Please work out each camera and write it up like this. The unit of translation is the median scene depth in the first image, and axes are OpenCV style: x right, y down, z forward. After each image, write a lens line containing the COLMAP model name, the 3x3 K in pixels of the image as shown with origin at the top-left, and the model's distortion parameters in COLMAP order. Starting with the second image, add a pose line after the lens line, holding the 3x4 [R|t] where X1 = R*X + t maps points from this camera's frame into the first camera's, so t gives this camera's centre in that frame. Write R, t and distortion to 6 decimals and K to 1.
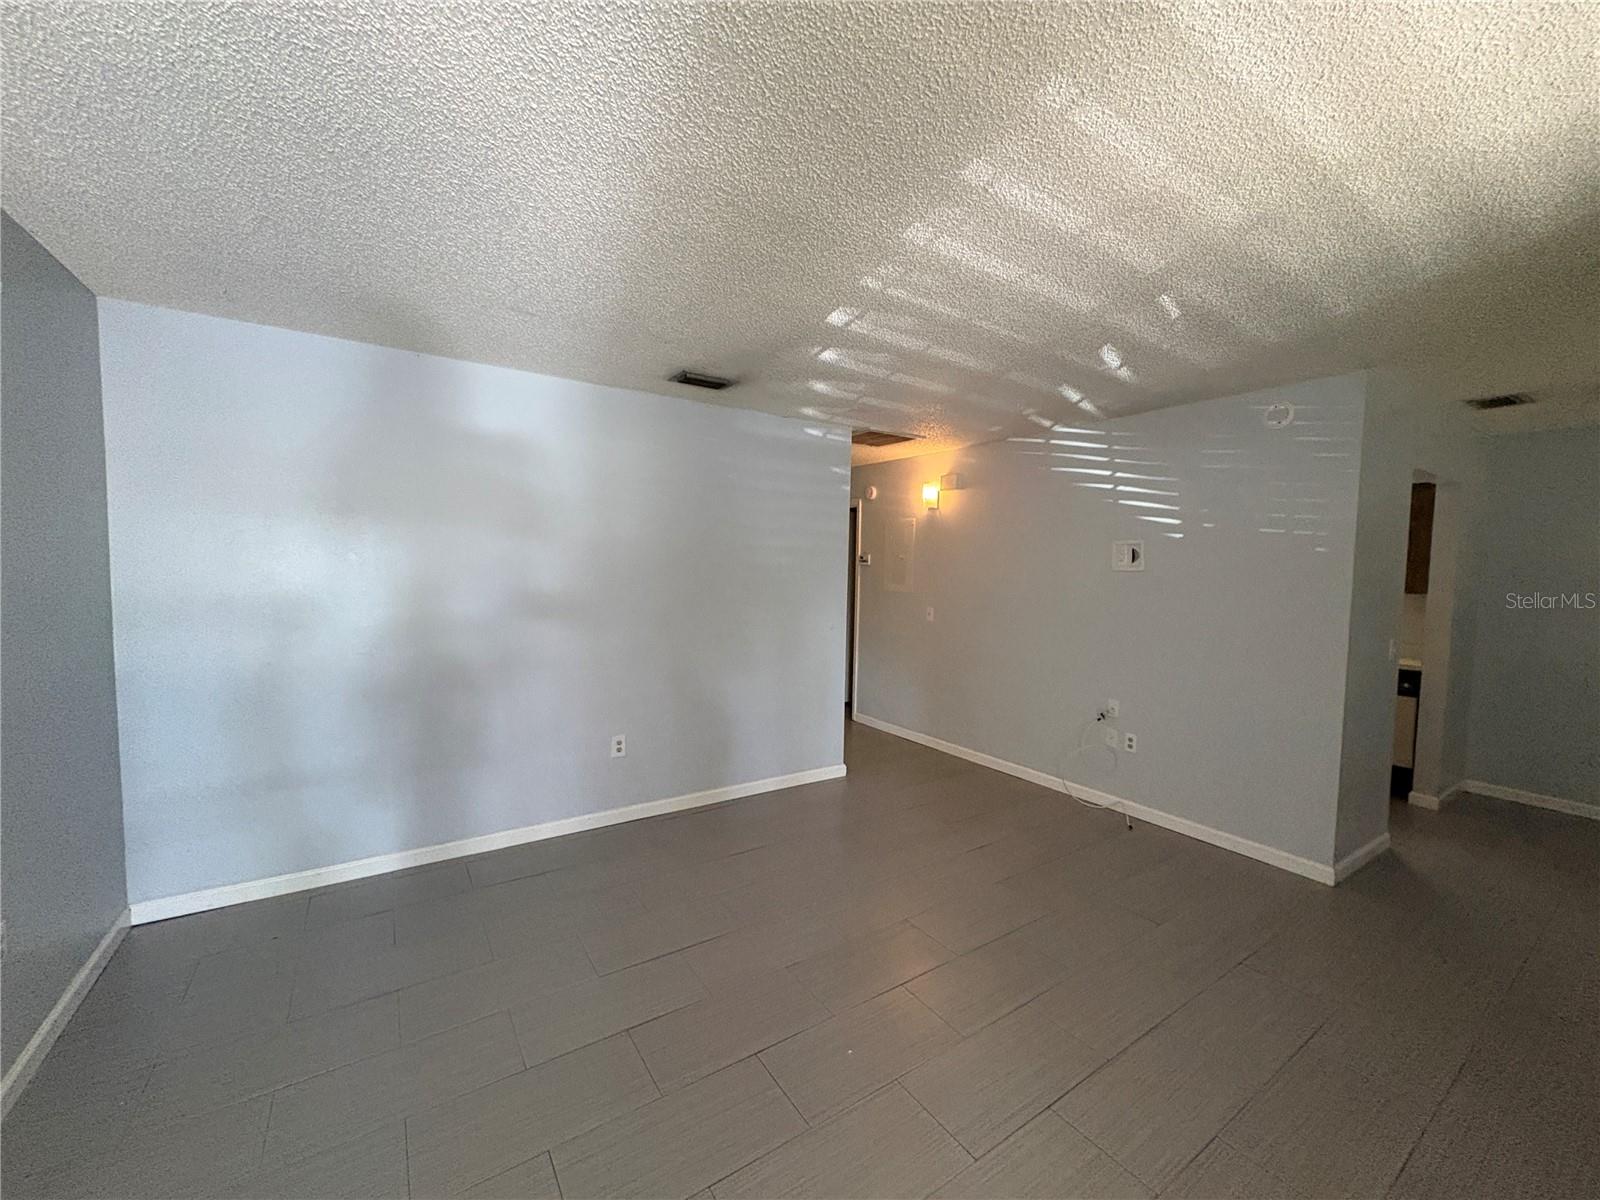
lens RADIAL K [[636.8, 0, 800.0], [0, 636.8, 600.0], [0, 0, 1]] dist [-0.000791, -0.000324]
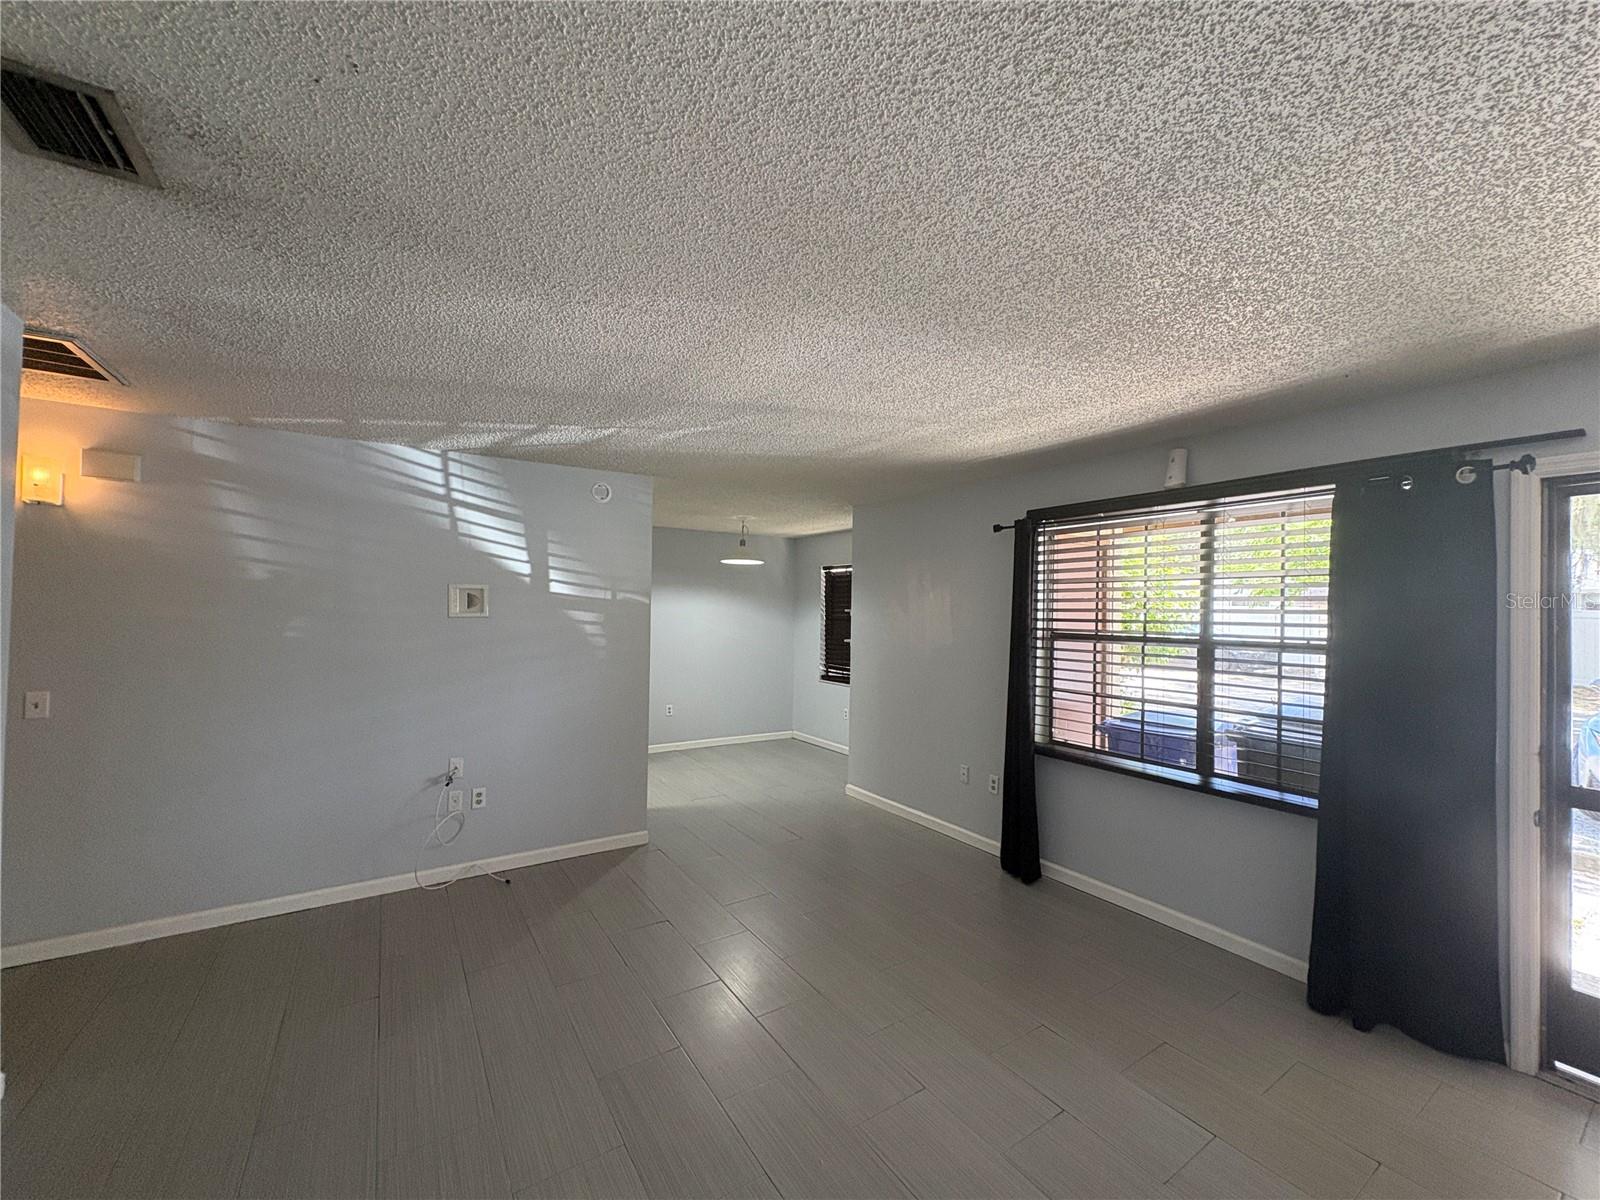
lens RADIAL K [[636.8, 0, 800.0], [0, 636.8, 600.0], [0, 0, 1]] dist [-0.000791, -0.000324]
pose [[0.008022, -0.004214, 0.999959, -0.420948], [0.041628, 0.999126, 0.003876, -0.053714], [-0.999101, 0.041595, 0.008191, 0.501059]]
